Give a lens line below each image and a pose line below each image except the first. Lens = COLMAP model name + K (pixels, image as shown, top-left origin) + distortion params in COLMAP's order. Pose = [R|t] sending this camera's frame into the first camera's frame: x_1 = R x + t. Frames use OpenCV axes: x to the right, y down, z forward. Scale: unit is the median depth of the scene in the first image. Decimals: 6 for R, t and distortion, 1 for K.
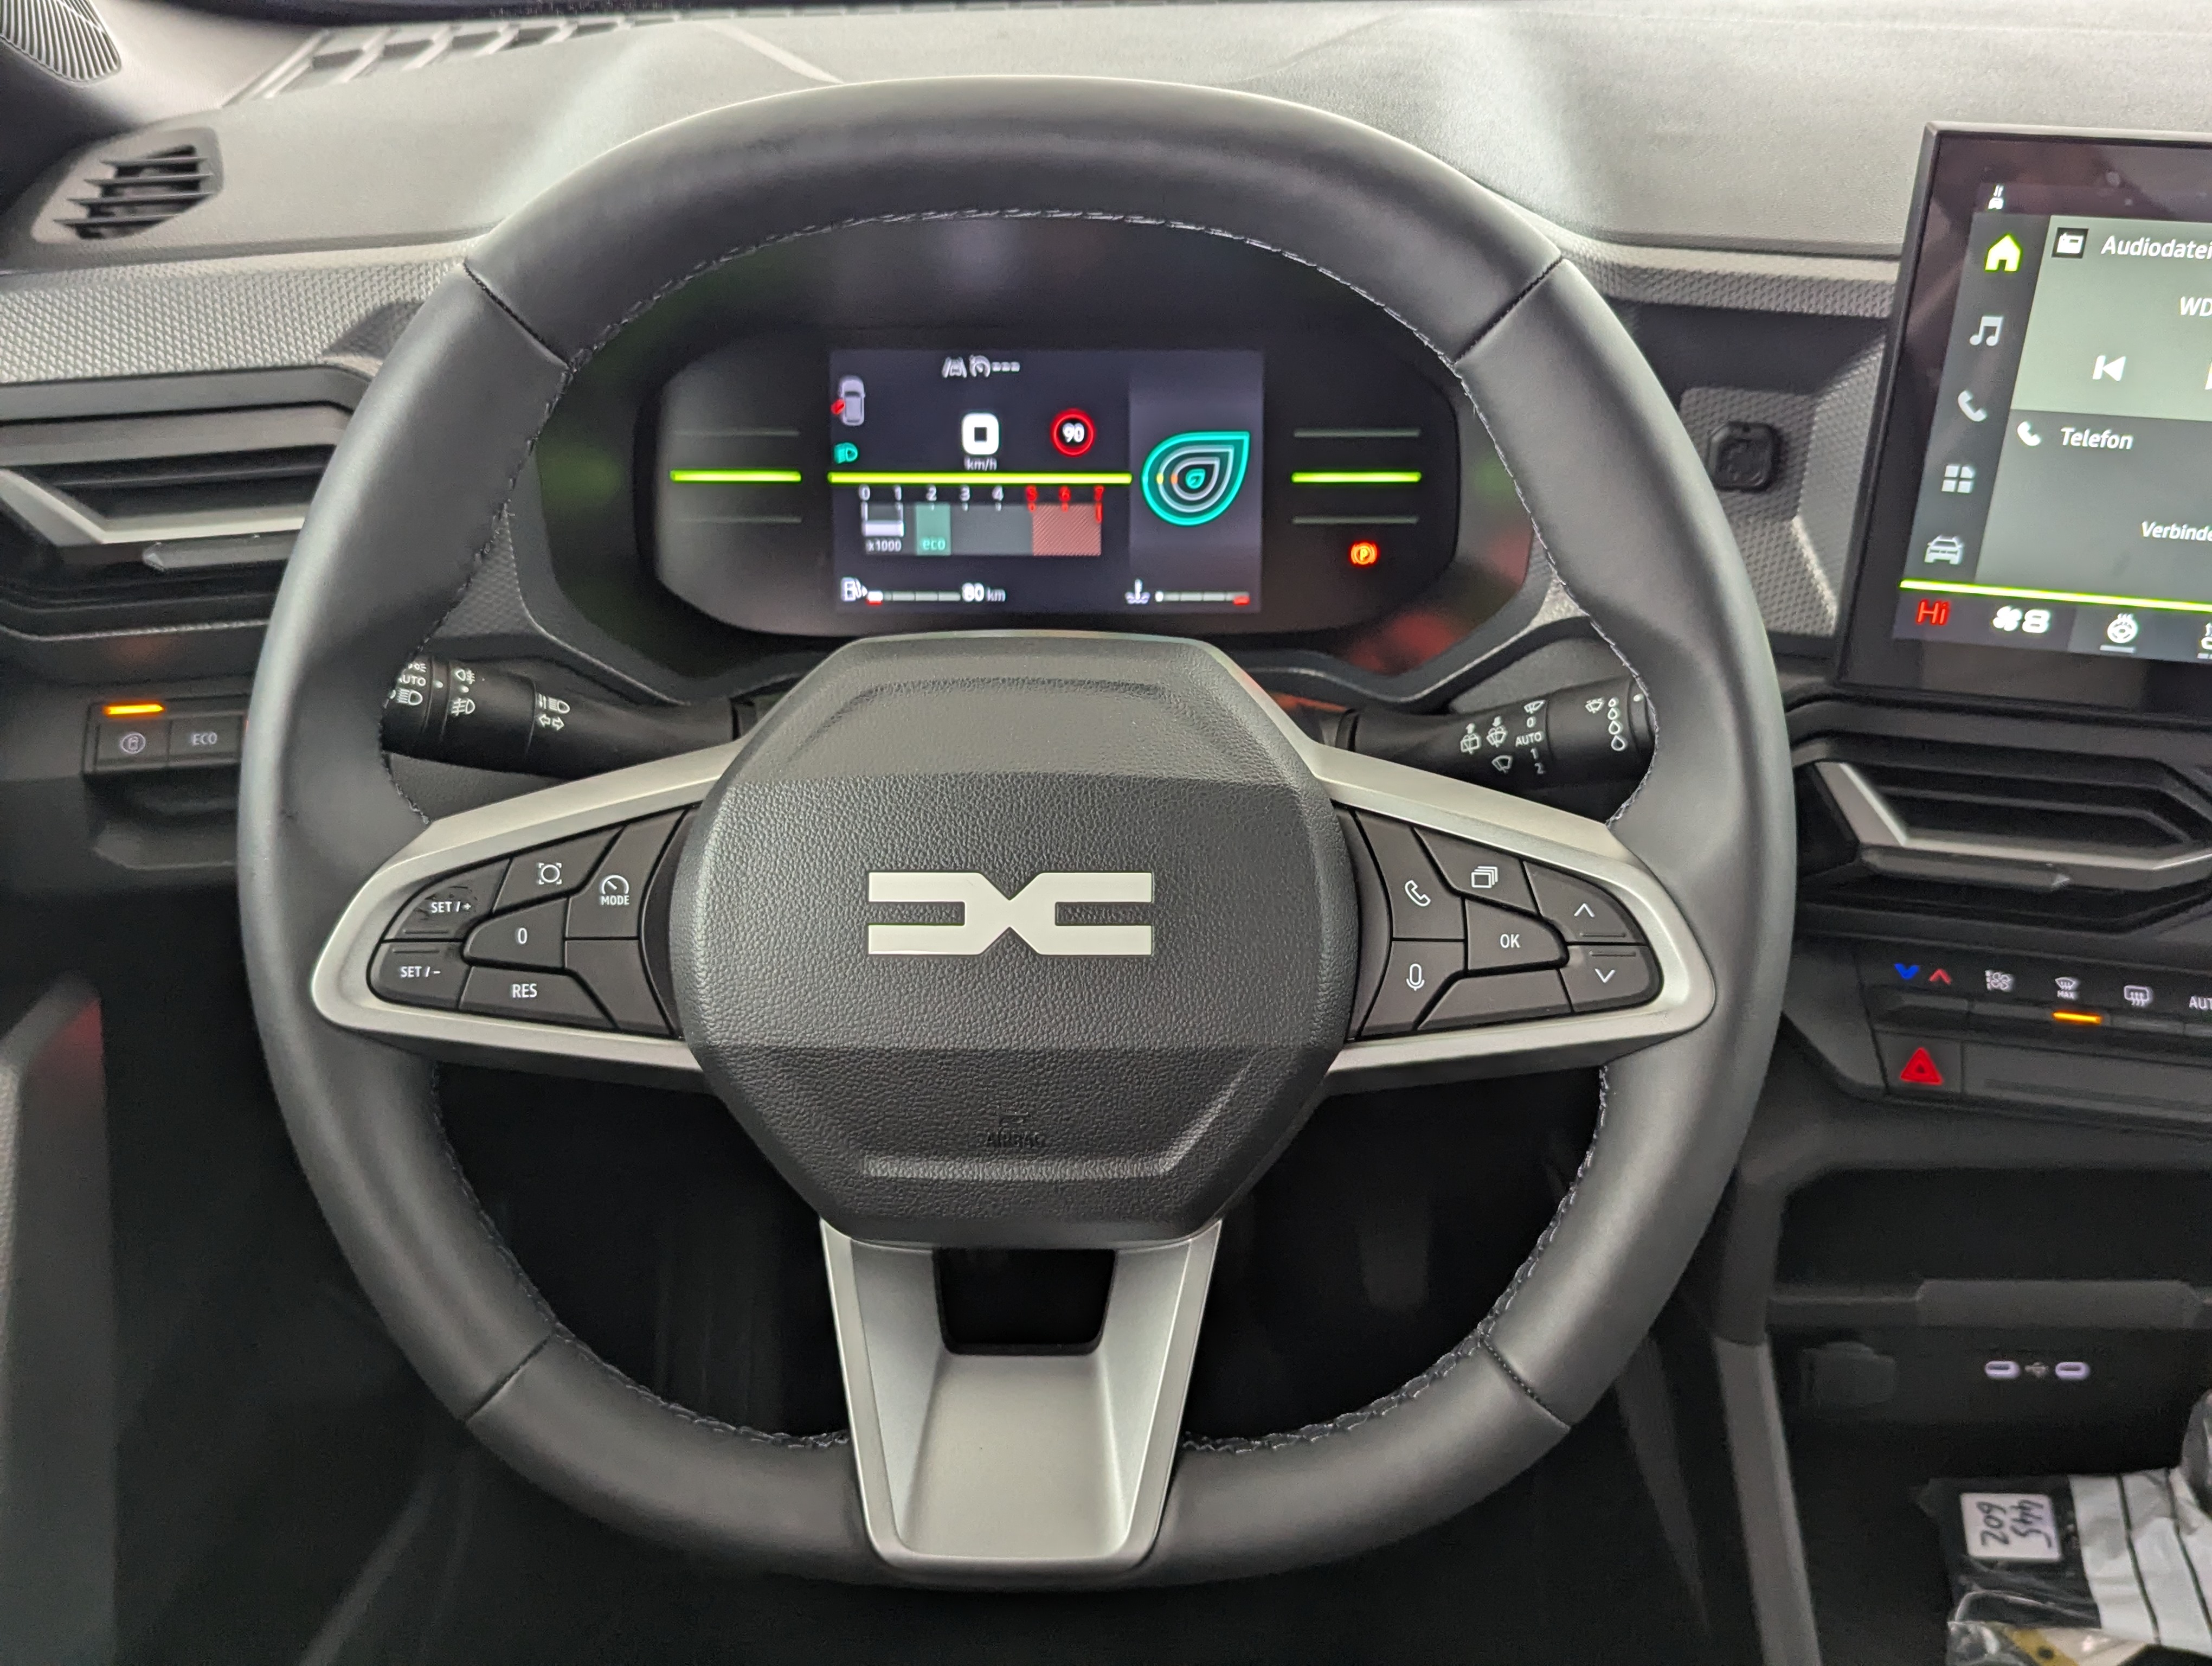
lens RADIAL K [[2191.2, 0, 1093.0], [0, 2191.2, 823.4], [0, 0, 1]] dist [0.041032, 0.000000]
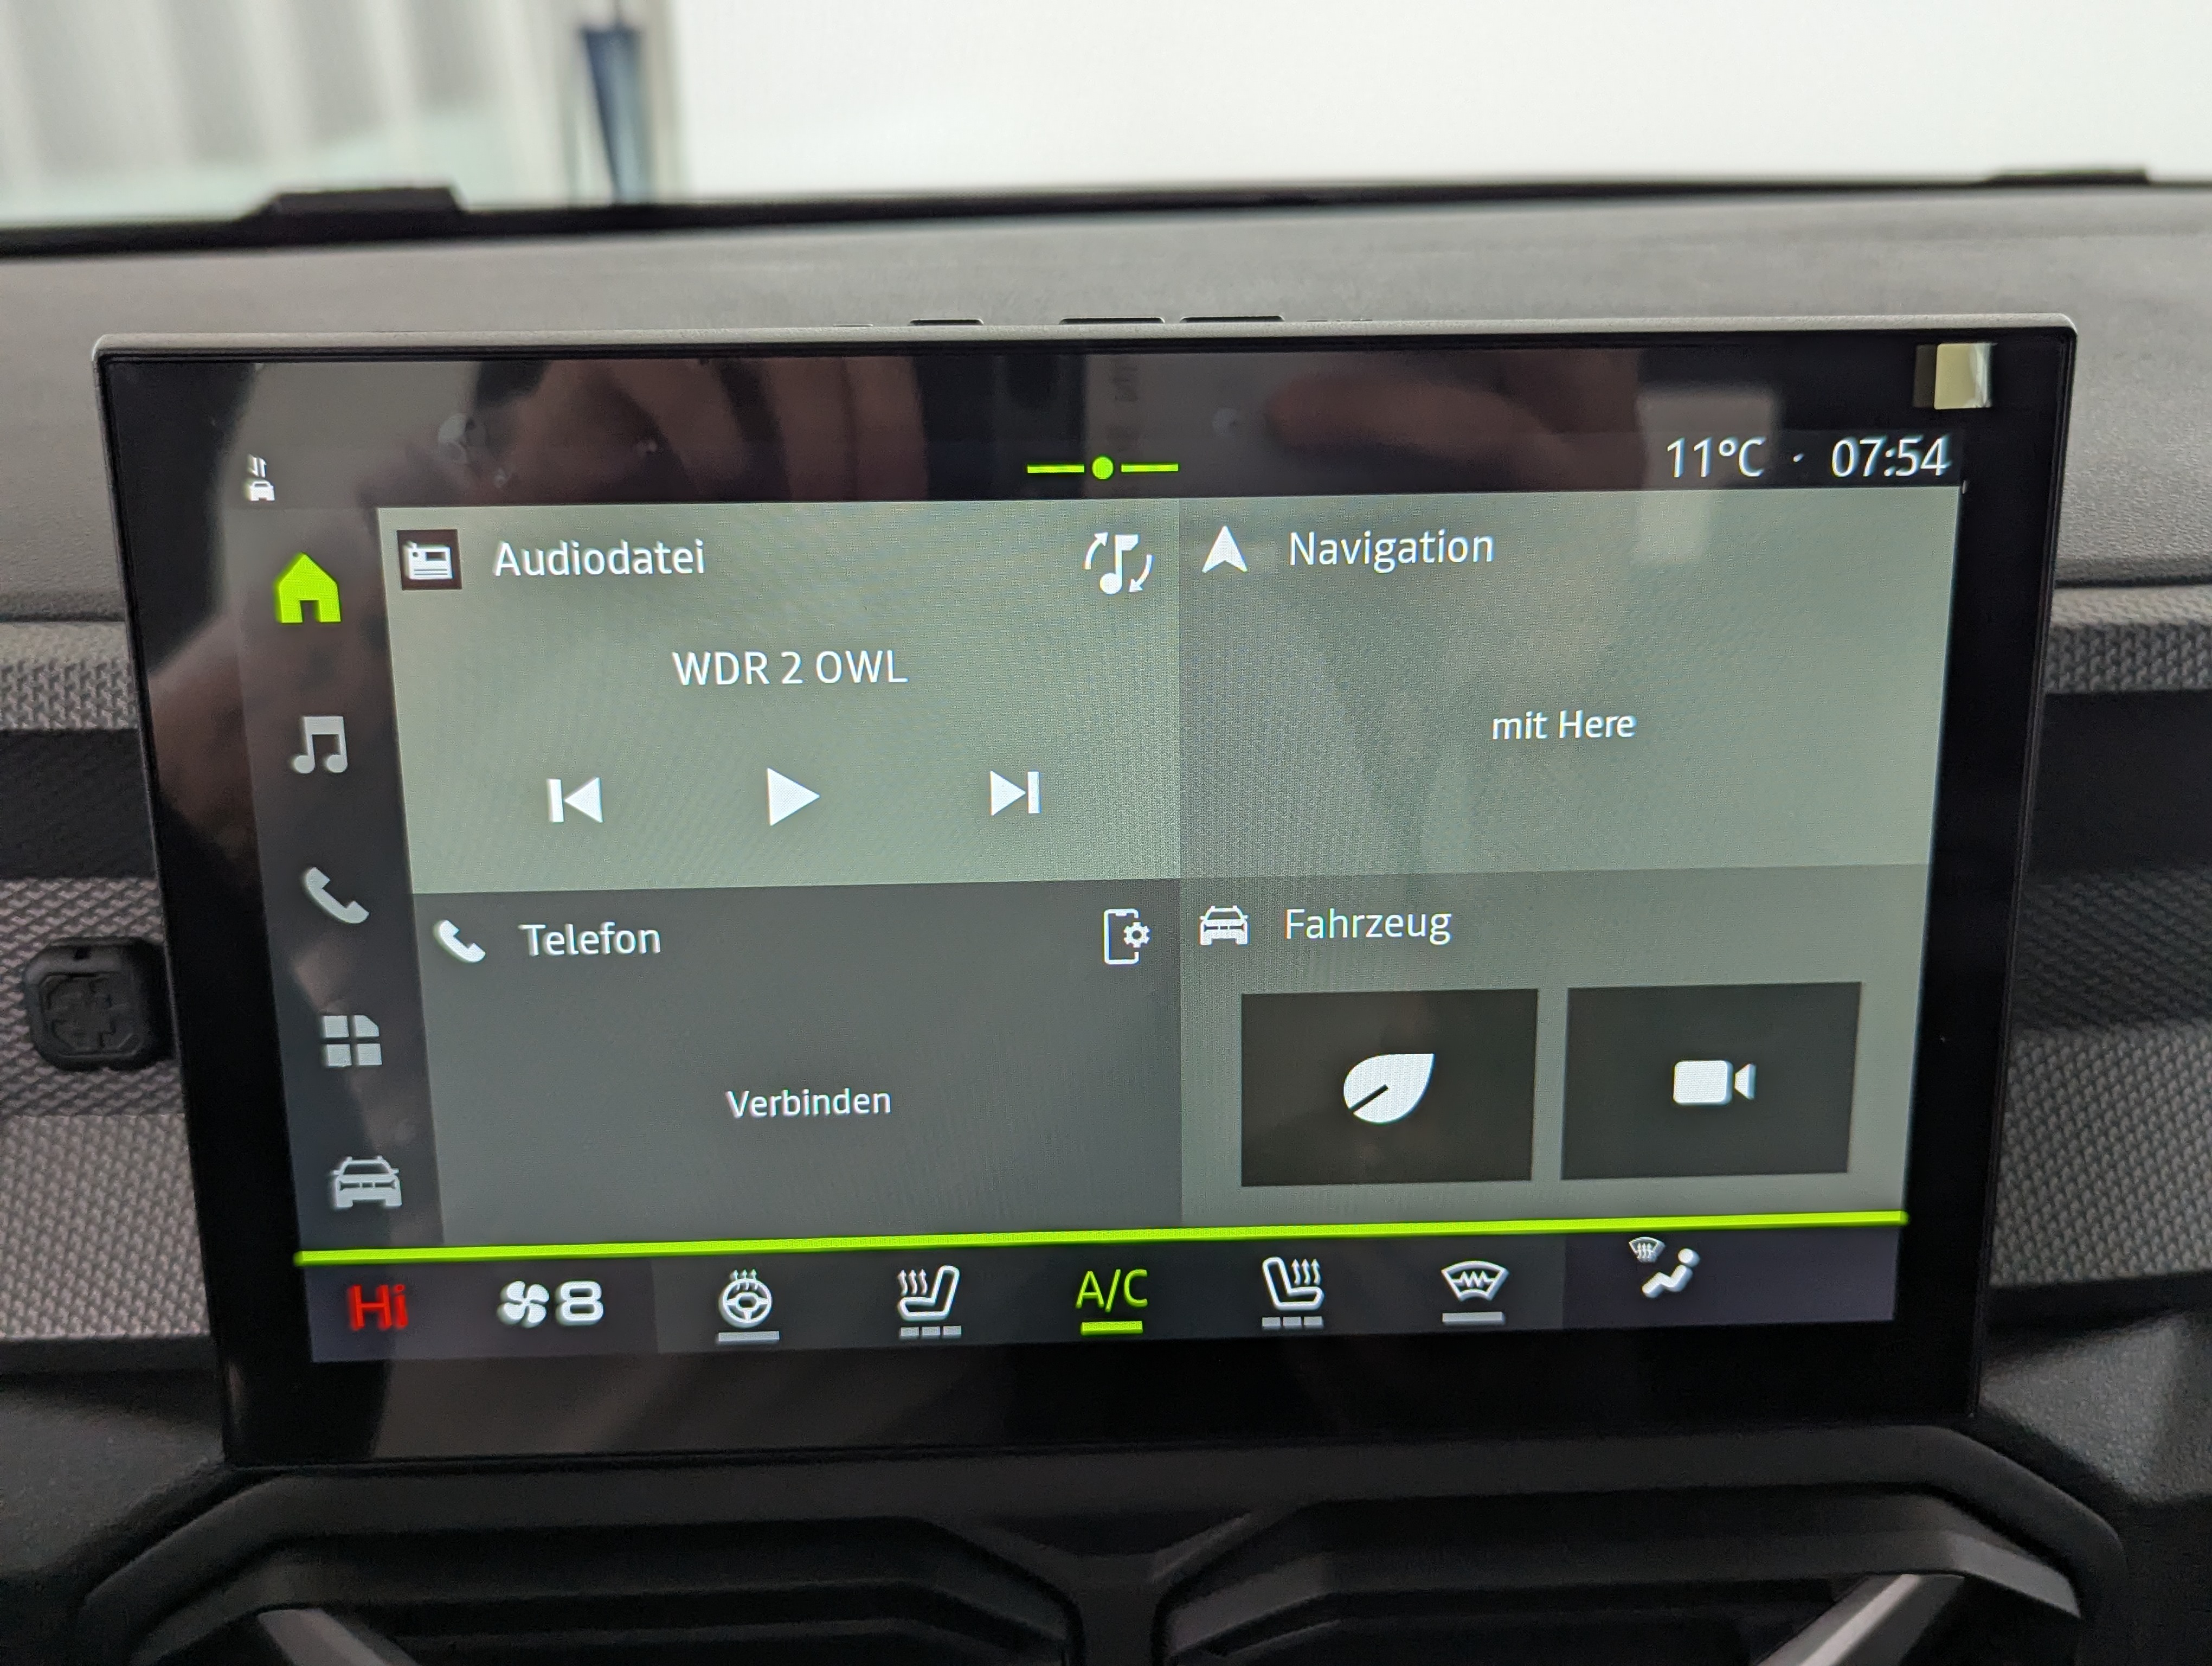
lens RADIAL K [[2191.2, 0, 1106.2], [0, 2191.2, 844.3], [0, 0, 1]] dist [0.041032, 0.000000]
pose [[0.976993, -0.092721, 0.192062, 0.458601], [0.123155, 0.980503, -0.153122, -0.102365], [-0.174120, 0.173253, 0.969364, 0.486682]]
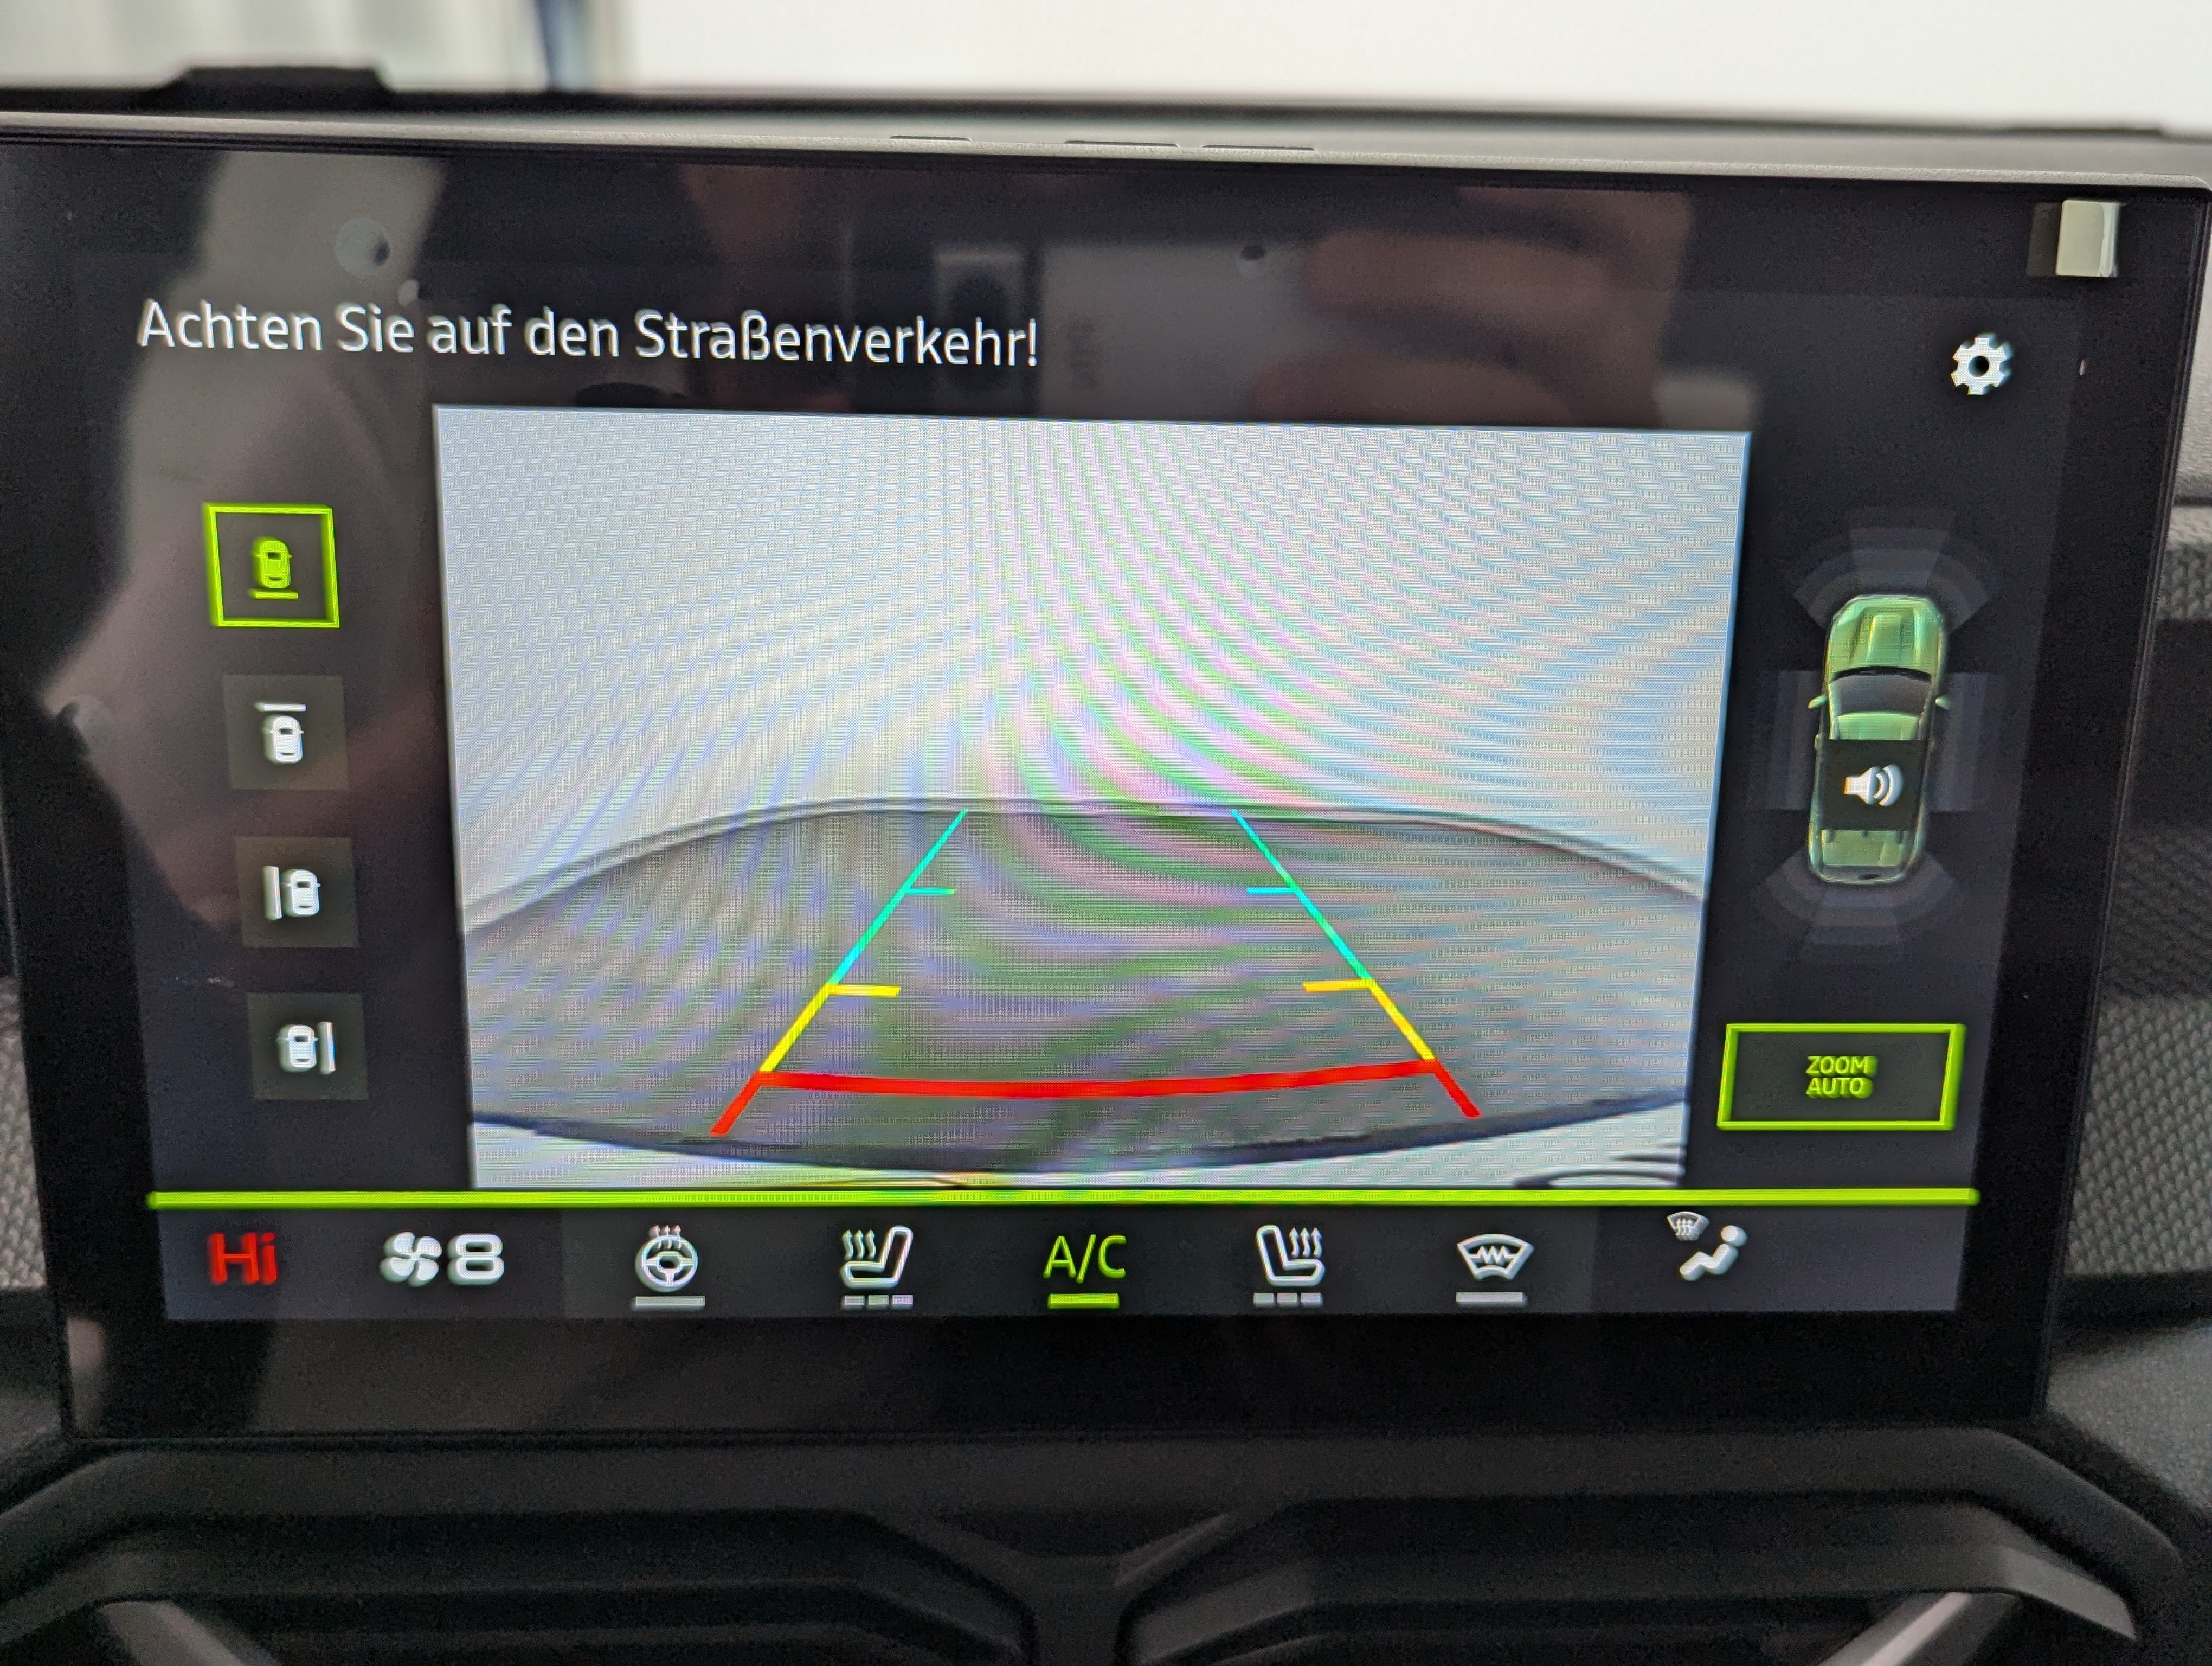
lens RADIAL K [[2191.2, 0, 1097.6], [0, 2191.2, 848.1], [0, 0, 1]] dist [0.041032, 0.000000]
pose [[0.973080, -0.067342, 0.220411, 0.457161], [0.100393, 0.984710, -0.142362, -0.097293], [-0.207454, 0.160657, 0.964962, 0.549061]]
